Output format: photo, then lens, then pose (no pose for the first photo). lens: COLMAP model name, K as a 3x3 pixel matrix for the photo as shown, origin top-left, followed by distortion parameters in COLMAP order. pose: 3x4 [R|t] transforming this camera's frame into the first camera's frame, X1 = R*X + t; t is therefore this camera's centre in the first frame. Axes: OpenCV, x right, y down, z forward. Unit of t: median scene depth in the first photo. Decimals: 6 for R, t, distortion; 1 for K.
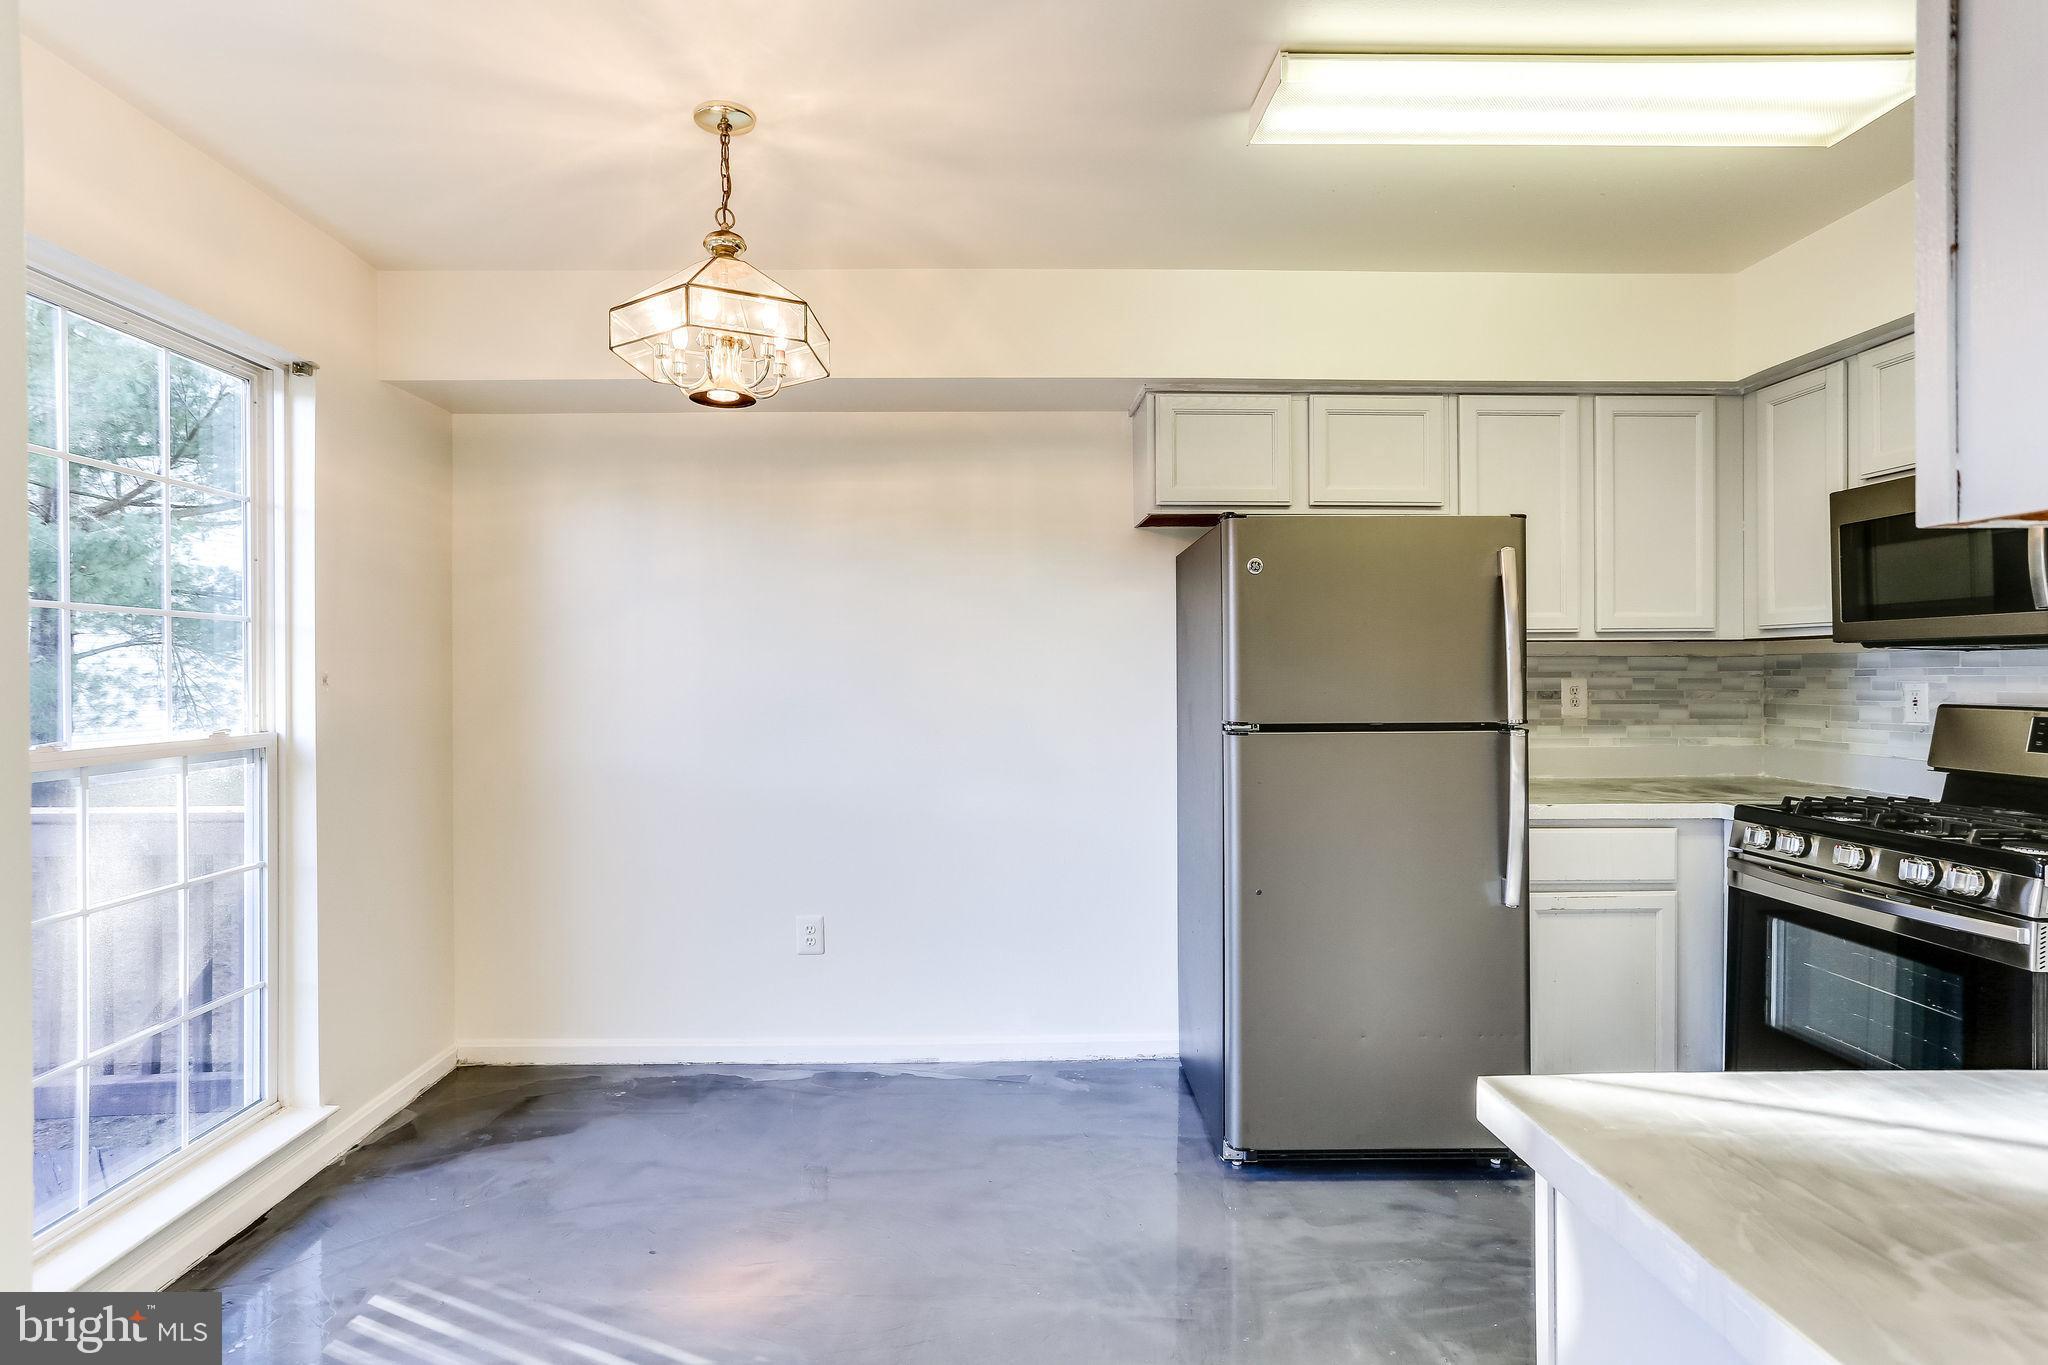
lens RADIAL K [[1012.5, 0, 998.6], [0, 1012.5, 672.2], [0, 0, 1]] dist [-0.003078, 0.000390]
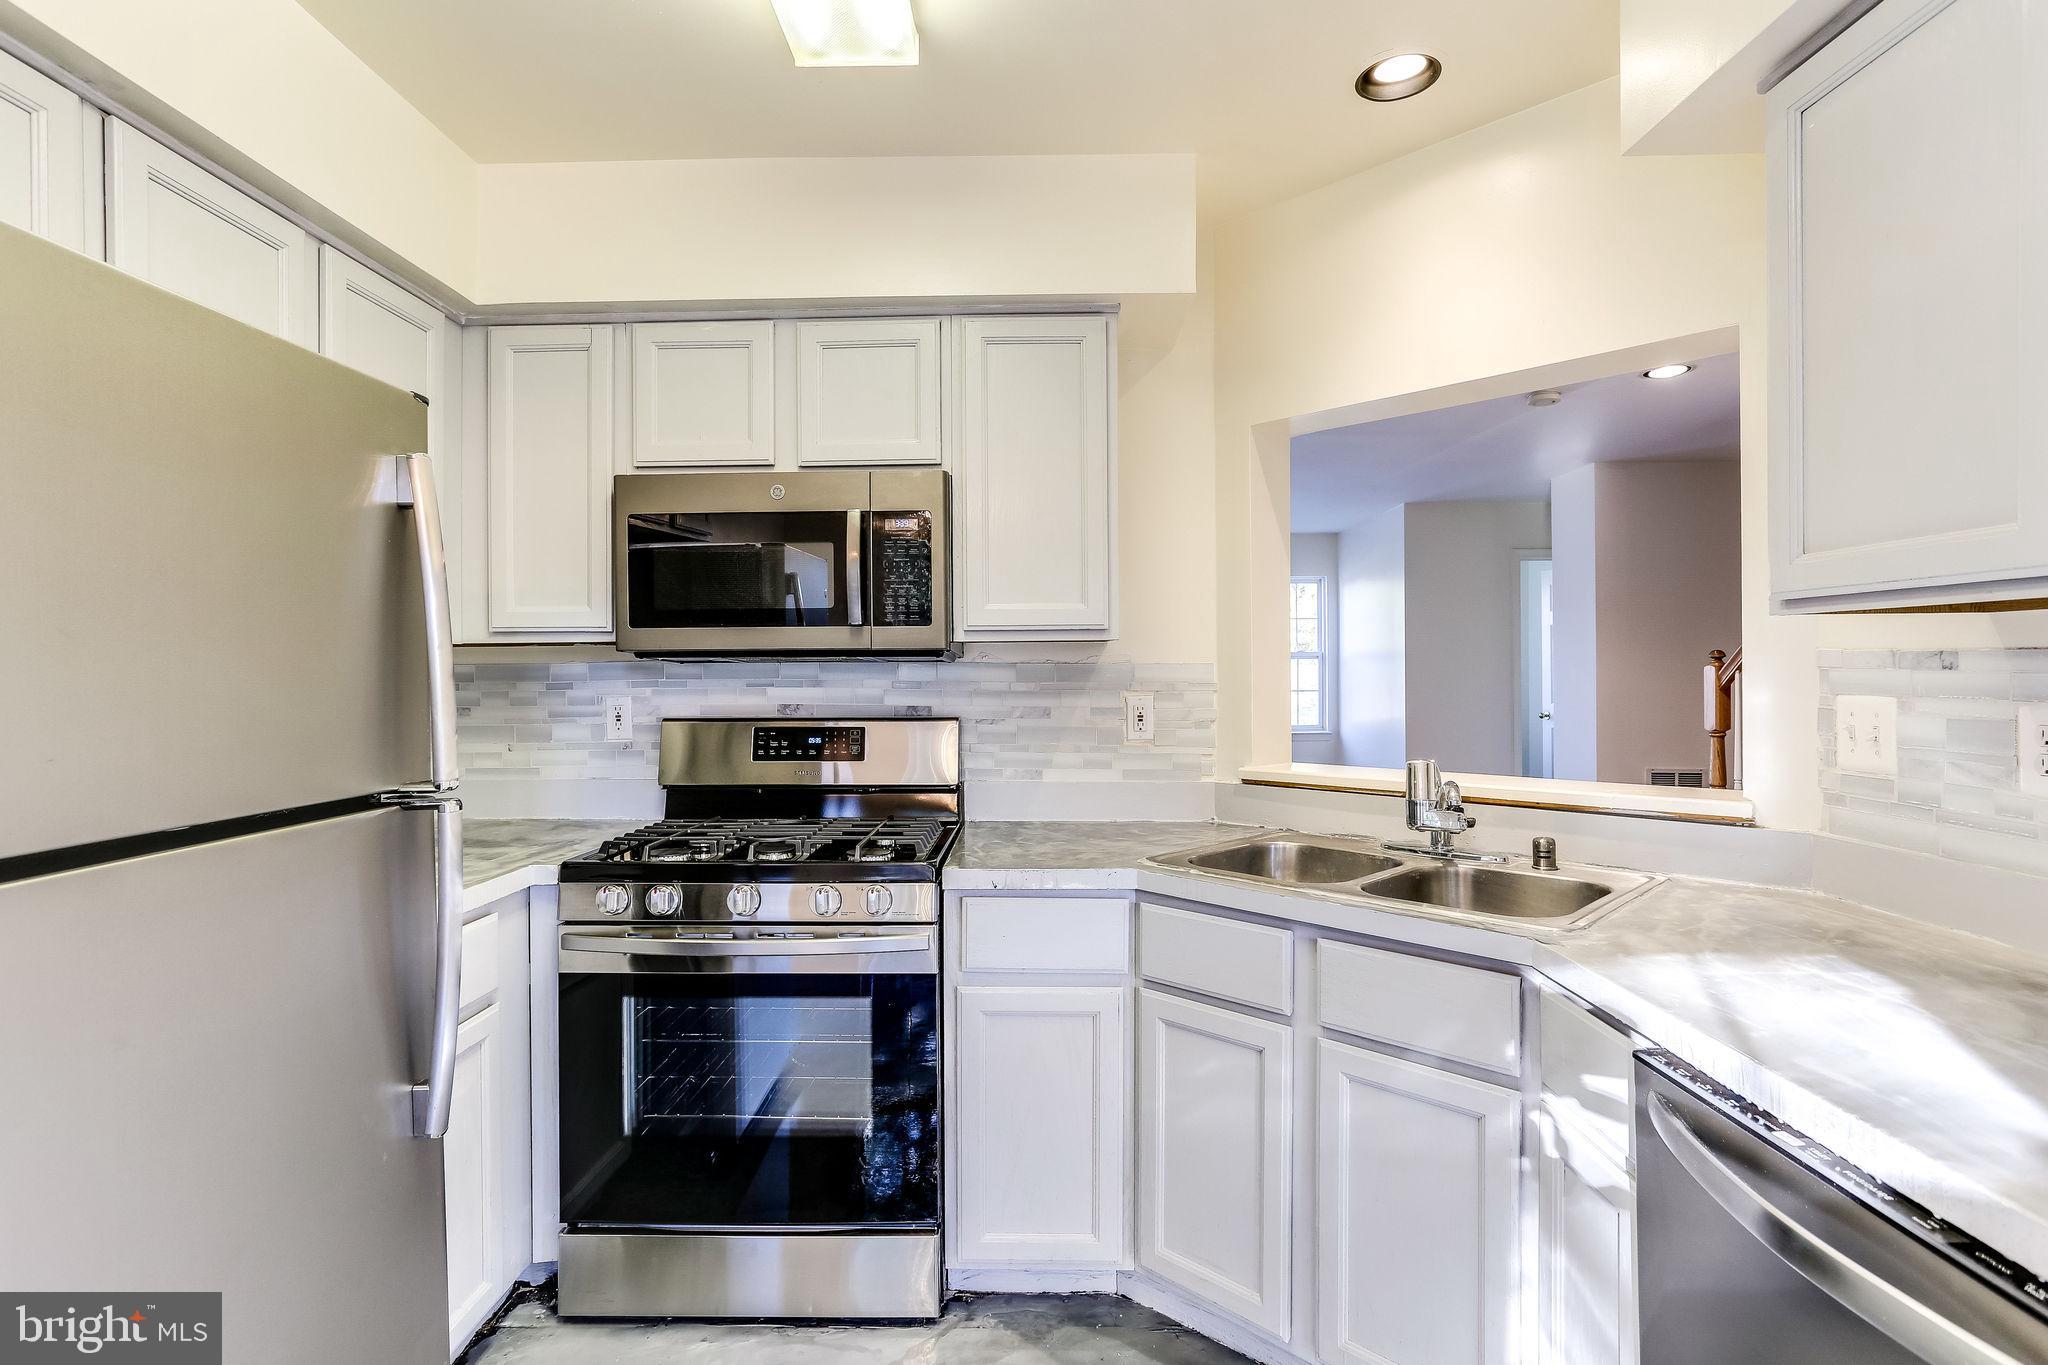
lens RADIAL K [[1012.5, 0, 998.6], [0, 1012.5, 672.2], [0, 0, 1]] dist [-0.003078, 0.000390]
pose [[0.055677, 0.007184, 0.998423, -0.006986], [0.006840, 0.999948, -0.007577, -0.002700], [-0.998425, 0.007251, 0.055625, 0.606681]]
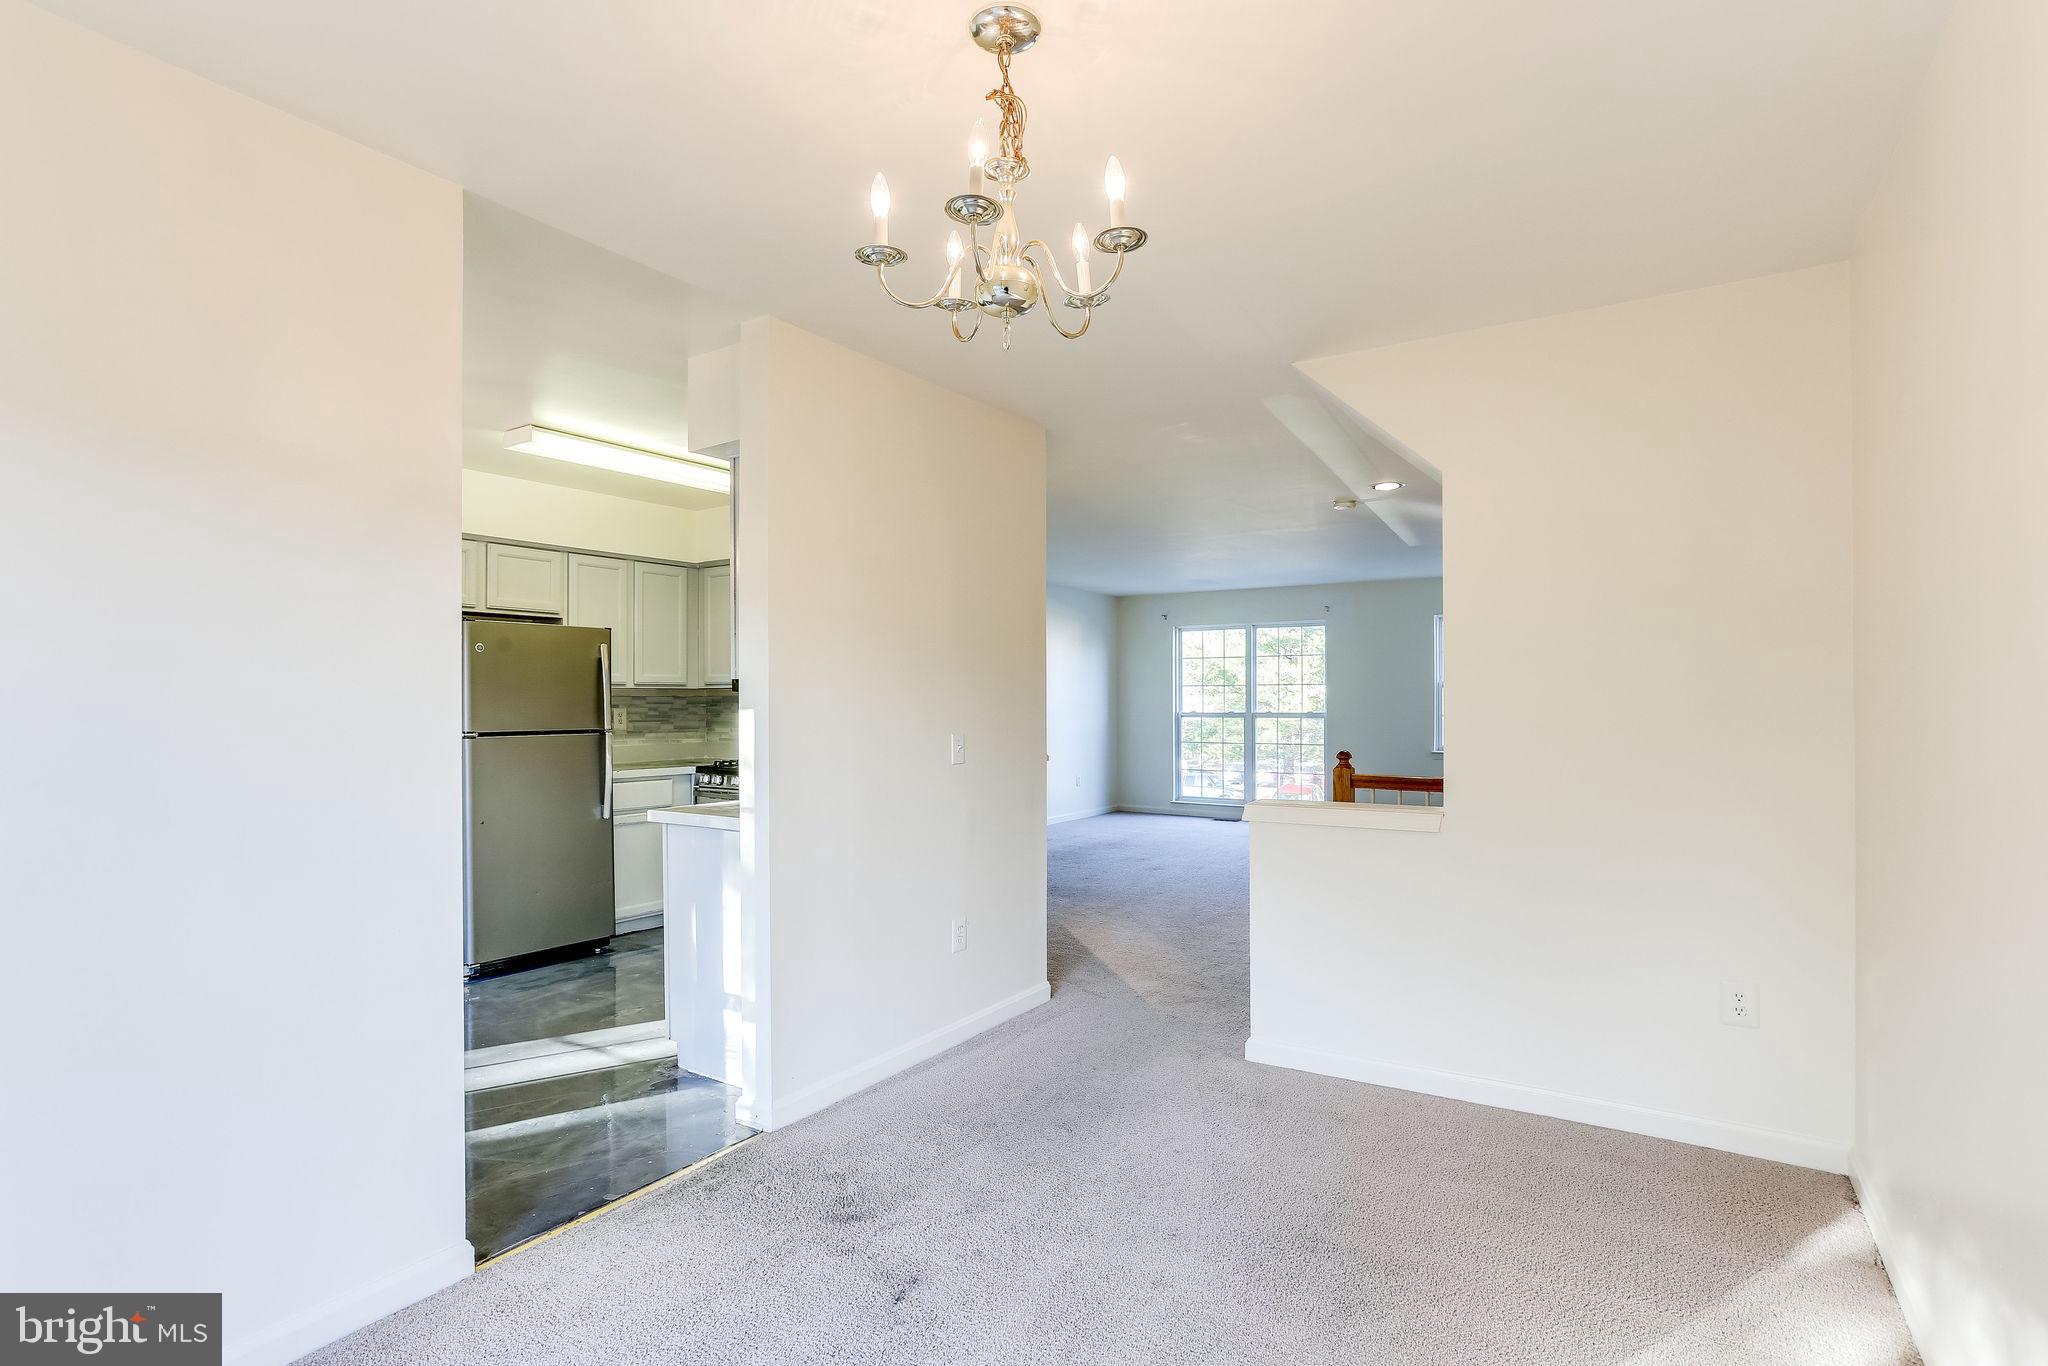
lens RADIAL K [[1039.5, 0, 1016.1], [0, 1039.5, 719.6], [0, 0, 1]] dist [-0.049657, 0.000000]
pose [[0.587715, -0.009020, 0.809017, -0.629478], [0.000225, 0.999940, 0.010986, 0.007634], [-0.809068, -0.006275, 0.587682, -0.816150]]
